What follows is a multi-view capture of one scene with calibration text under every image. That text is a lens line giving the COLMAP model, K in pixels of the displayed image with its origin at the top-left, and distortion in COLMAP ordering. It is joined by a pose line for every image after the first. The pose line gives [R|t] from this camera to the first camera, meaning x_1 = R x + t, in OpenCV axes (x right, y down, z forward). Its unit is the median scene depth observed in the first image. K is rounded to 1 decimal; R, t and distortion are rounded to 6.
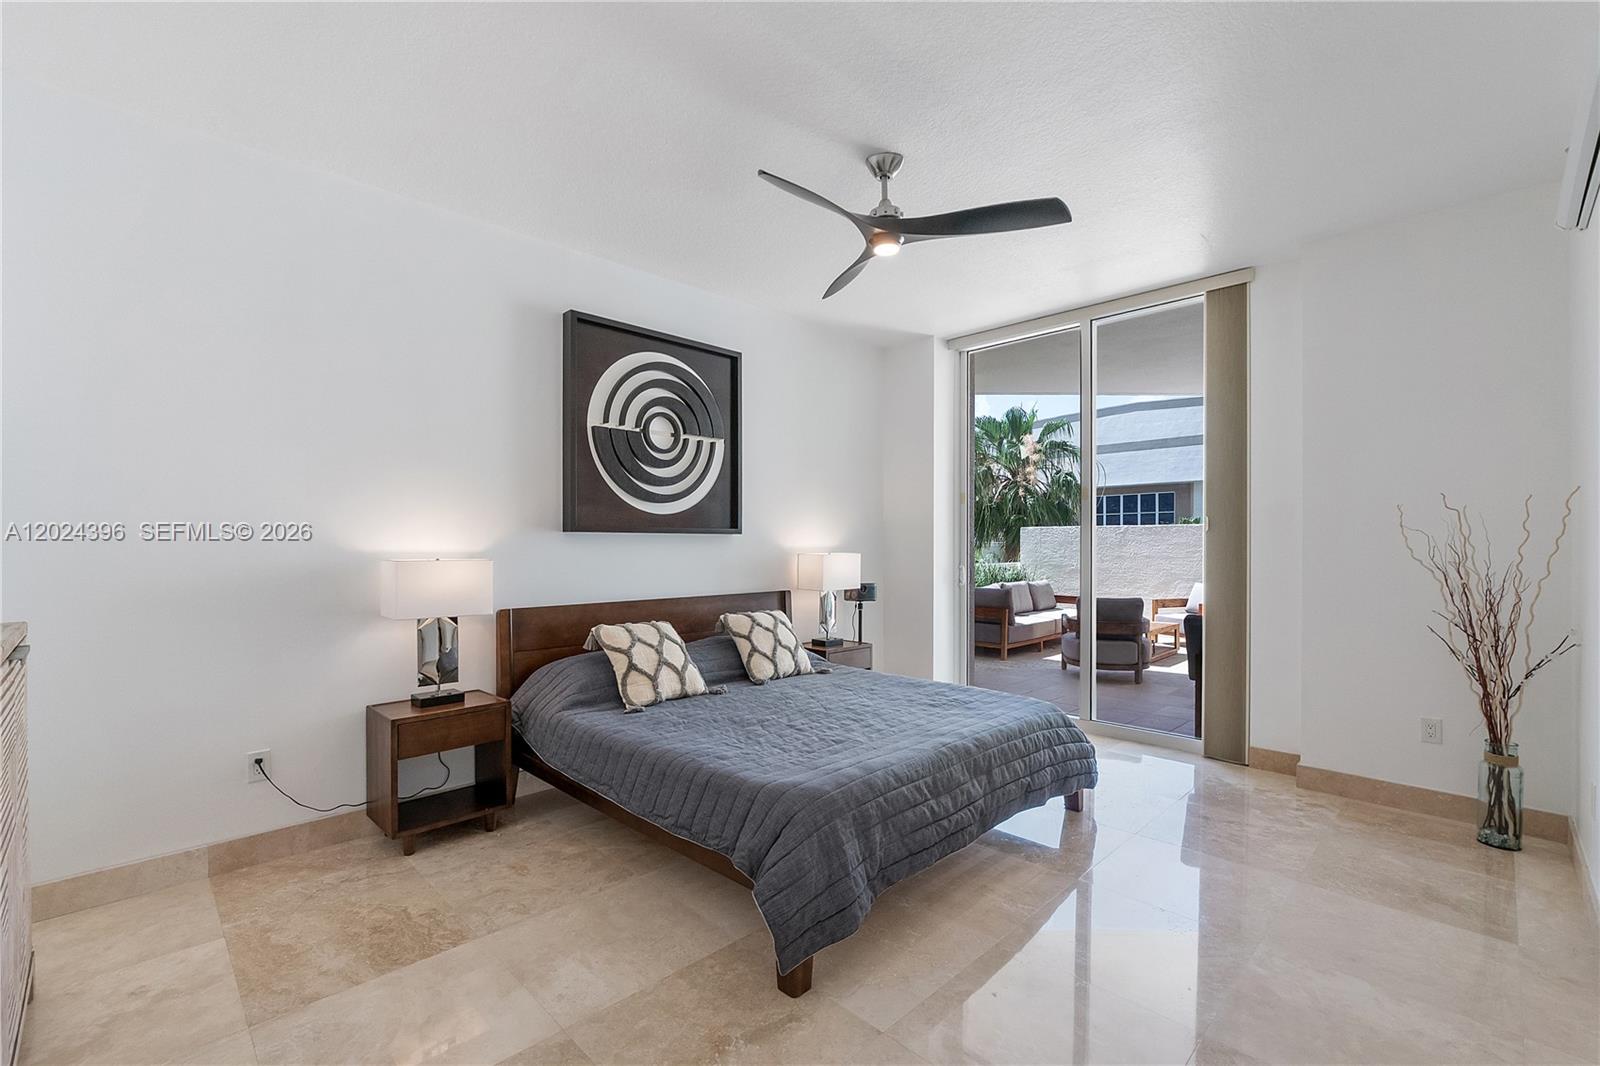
lens RADIAL K [[684.3, 0, 807.3], [0, 684.3, 548.9], [0, 0, 1]] dist [0.000897, 0.000092]
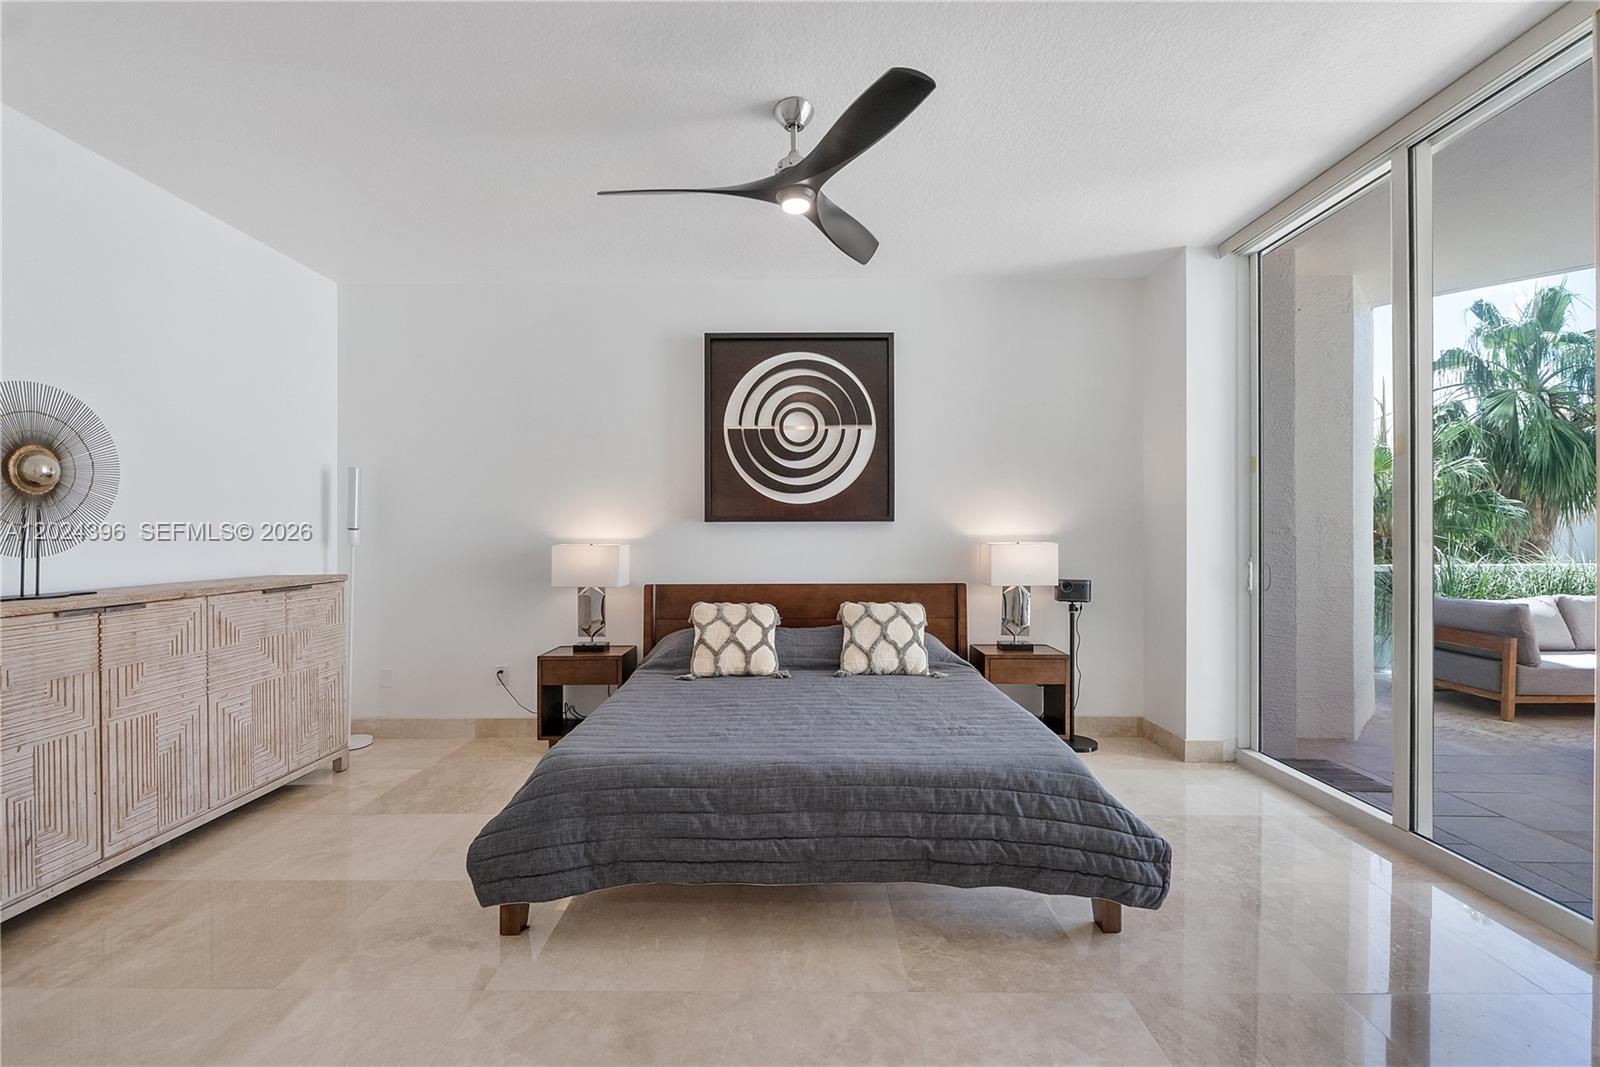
lens RADIAL K [[674.4, 0, 800.0], [0, 674.4, 533.5], [0, 0, 1]] dist [-0.001586, -0.000172]
pose [[0.709631, -0.002962, -0.704567, 0.542433], [-0.001538, 0.999982, -0.005753, 0.001107], [0.704572, 0.005166, 0.709614, 0.272702]]
